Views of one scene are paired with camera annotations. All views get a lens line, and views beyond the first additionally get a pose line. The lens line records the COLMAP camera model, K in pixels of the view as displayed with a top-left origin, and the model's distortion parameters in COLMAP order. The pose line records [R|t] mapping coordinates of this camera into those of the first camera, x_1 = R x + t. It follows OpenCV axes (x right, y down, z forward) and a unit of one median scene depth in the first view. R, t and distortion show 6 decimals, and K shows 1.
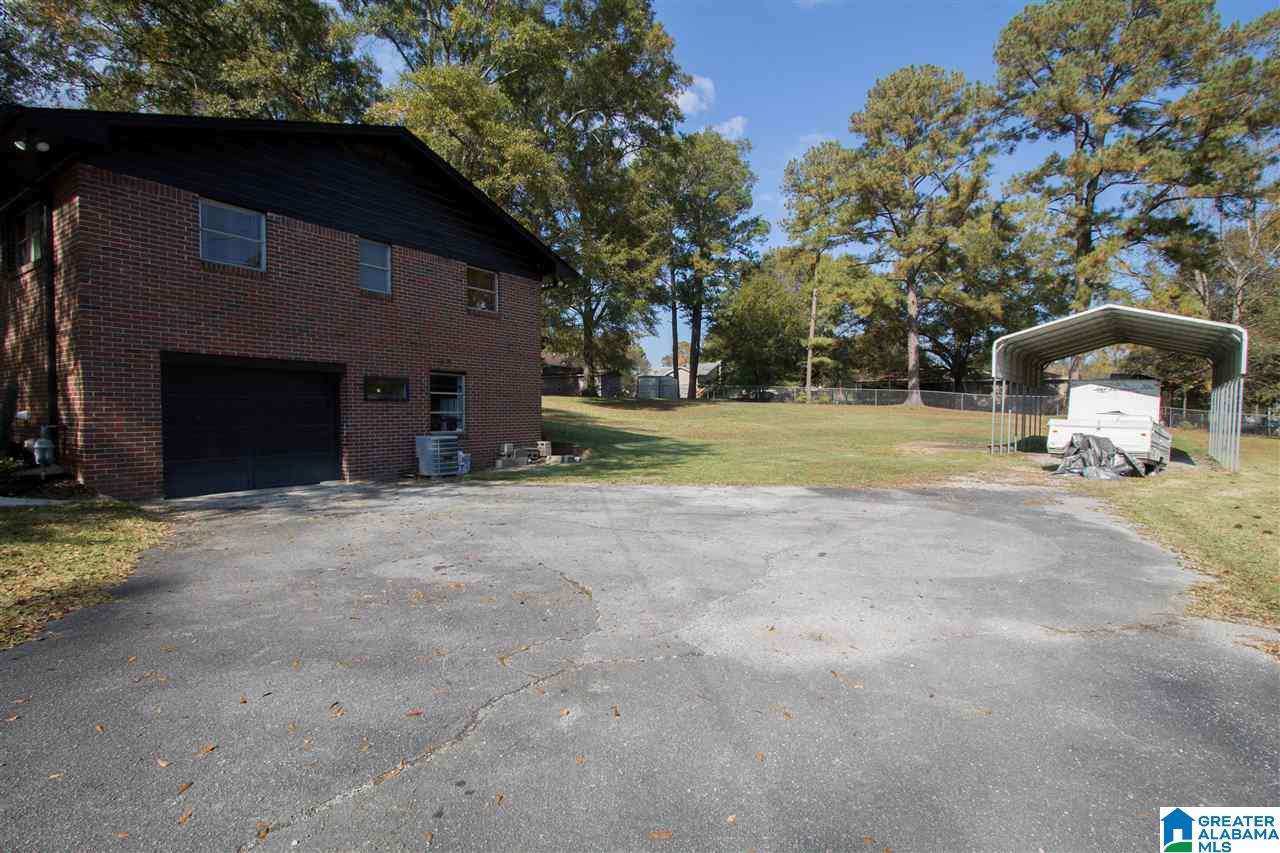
lens RADIAL K [[604.6, 0, 650.5], [0, 604.6, 426.8], [0, 0, 1]] dist [-0.016126, 0.001040]
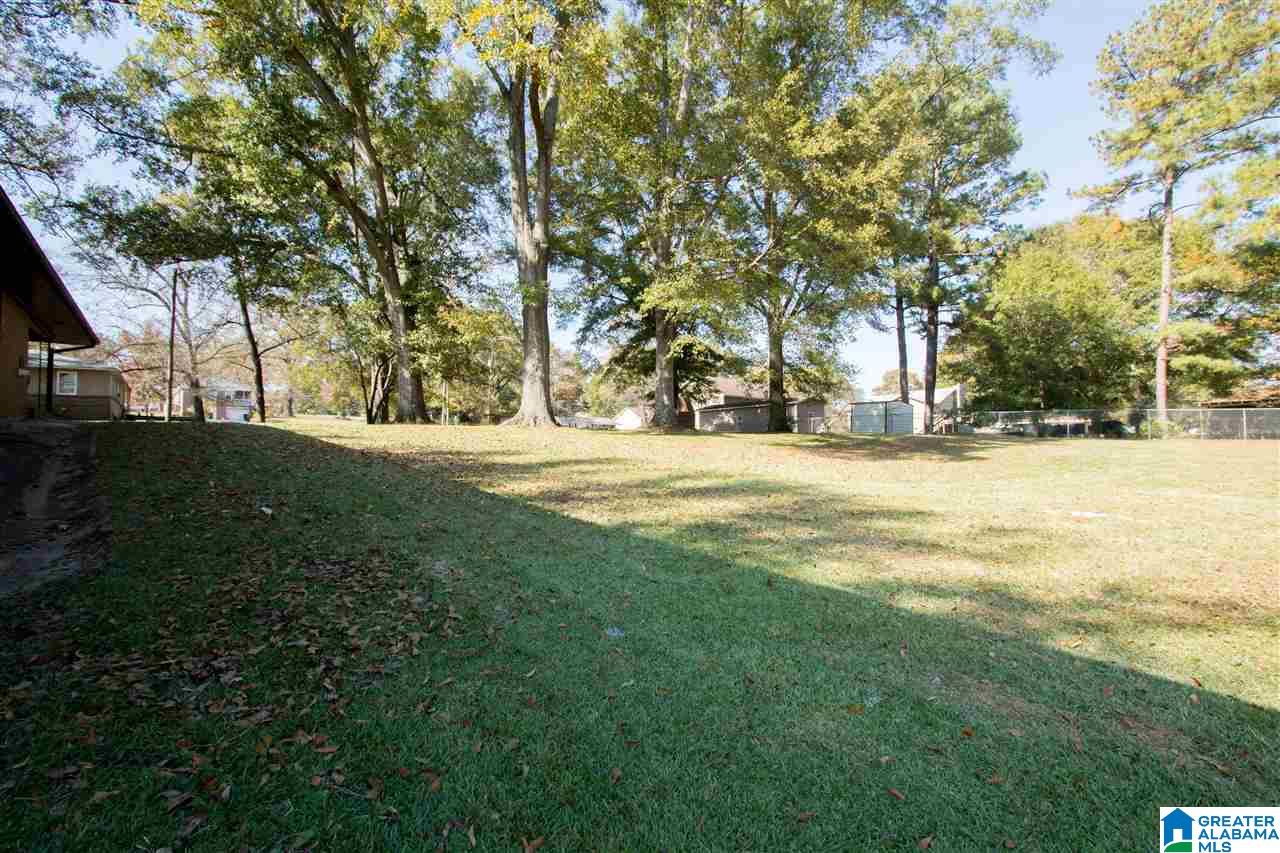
lens RADIAL K [[604.6, 0, 650.5], [0, 604.6, 426.8], [0, 0, 1]] dist [-0.016126, 0.001040]
pose [[0.946283, -0.016559, -0.322915, -0.012594], [-0.004624, 0.997893, -0.064722, -0.007760], [0.323307, 0.062739, 0.944212, 0.224823]]
